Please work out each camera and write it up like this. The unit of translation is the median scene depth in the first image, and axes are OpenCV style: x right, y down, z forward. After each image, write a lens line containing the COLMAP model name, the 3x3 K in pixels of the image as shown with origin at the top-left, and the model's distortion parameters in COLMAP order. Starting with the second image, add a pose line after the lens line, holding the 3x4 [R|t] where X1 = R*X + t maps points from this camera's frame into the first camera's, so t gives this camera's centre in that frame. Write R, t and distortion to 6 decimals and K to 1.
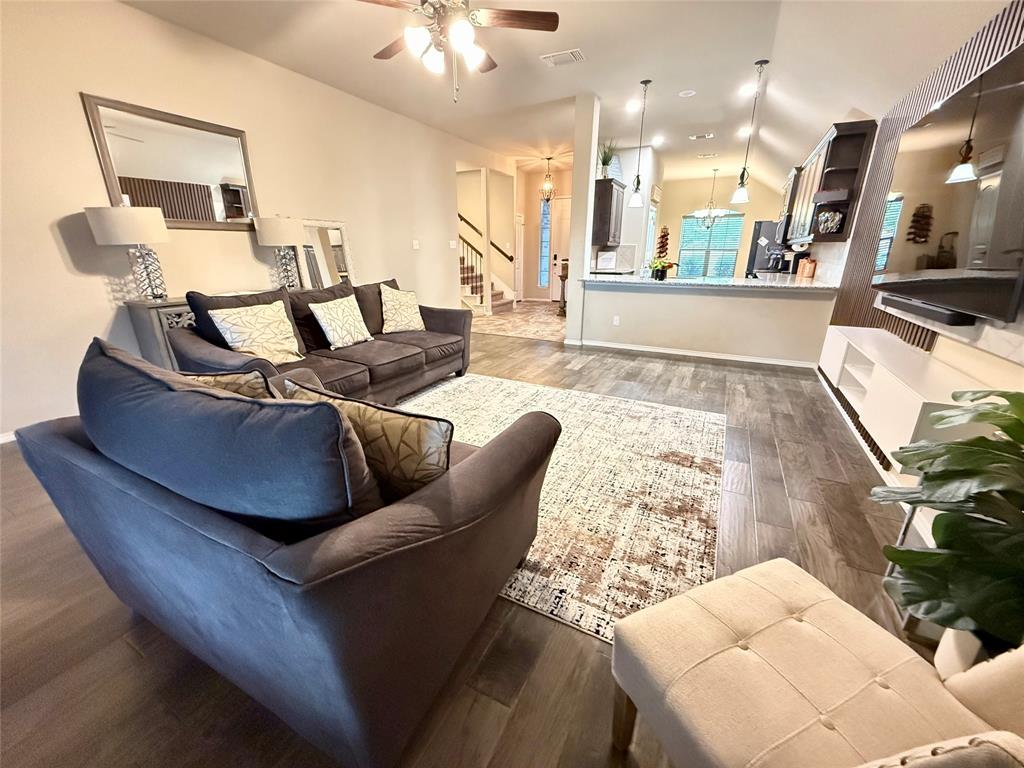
lens RADIAL K [[405.8, 0, 508.7], [0, 405.8, 382.7], [0, 0, 1]] dist [-0.000339, 0.001107]
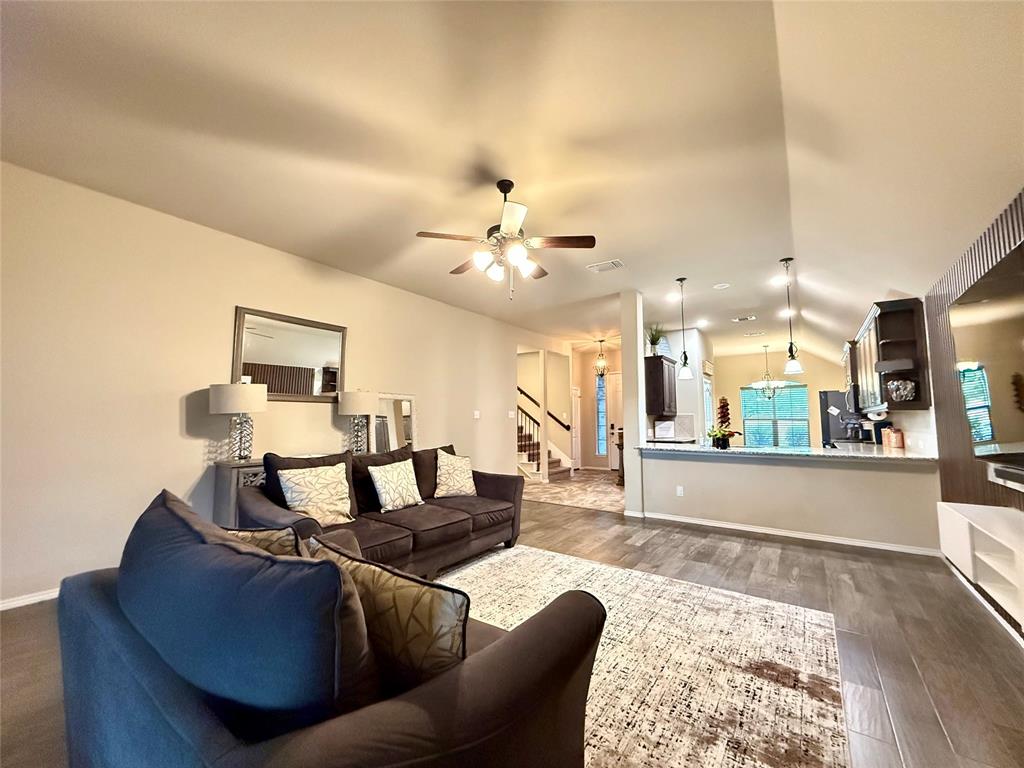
lens RADIAL K [[405.8, 0, 509.3], [0, 405.8, 384.3], [0, 0, 1]] dist [-0.000339, 0.001107]
pose [[0.989327, -0.012341, -0.145187, 0.022159], [-0.045902, 0.919279, -0.390921, 0.004328], [0.138292, 0.393413, 0.908901, 0.005902]]
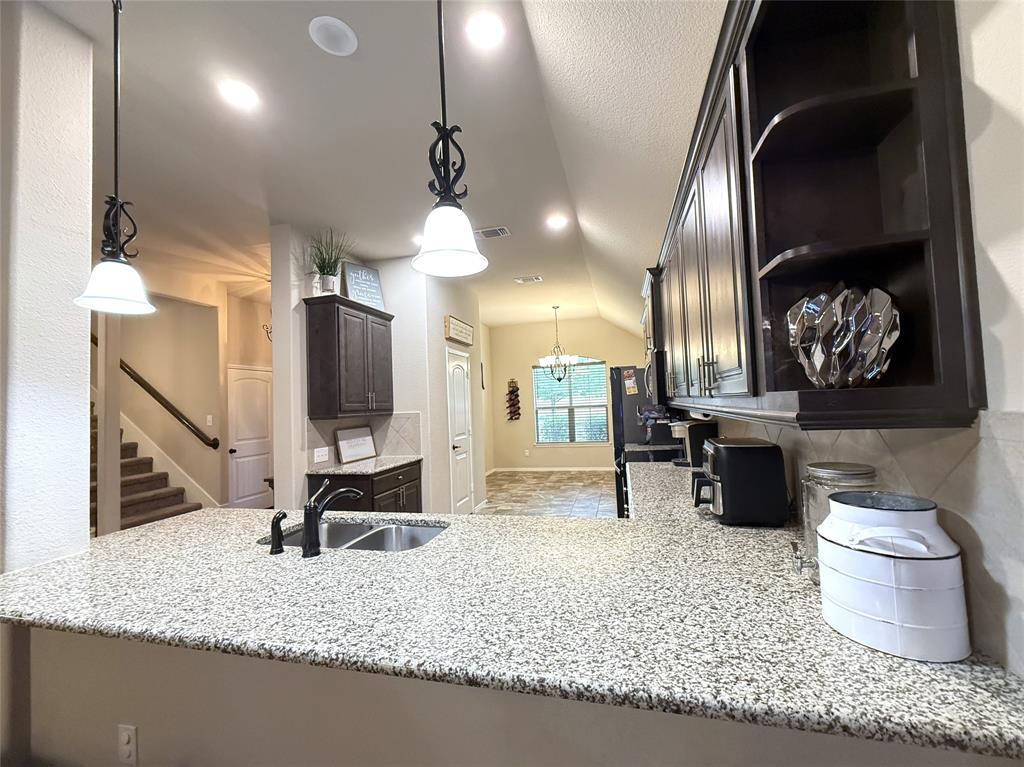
lens RADIAL K [[405.8, 0, 516.6], [0, 405.8, 377.5], [0, 0, 1]] dist [-0.000339, 0.001107]
pose [[0.970839, -0.024677, 0.238461, 0.595994], [0.111471, 0.927086, -0.357890, -0.333586], [-0.212242, 0.374035, 0.902802, 0.890194]]
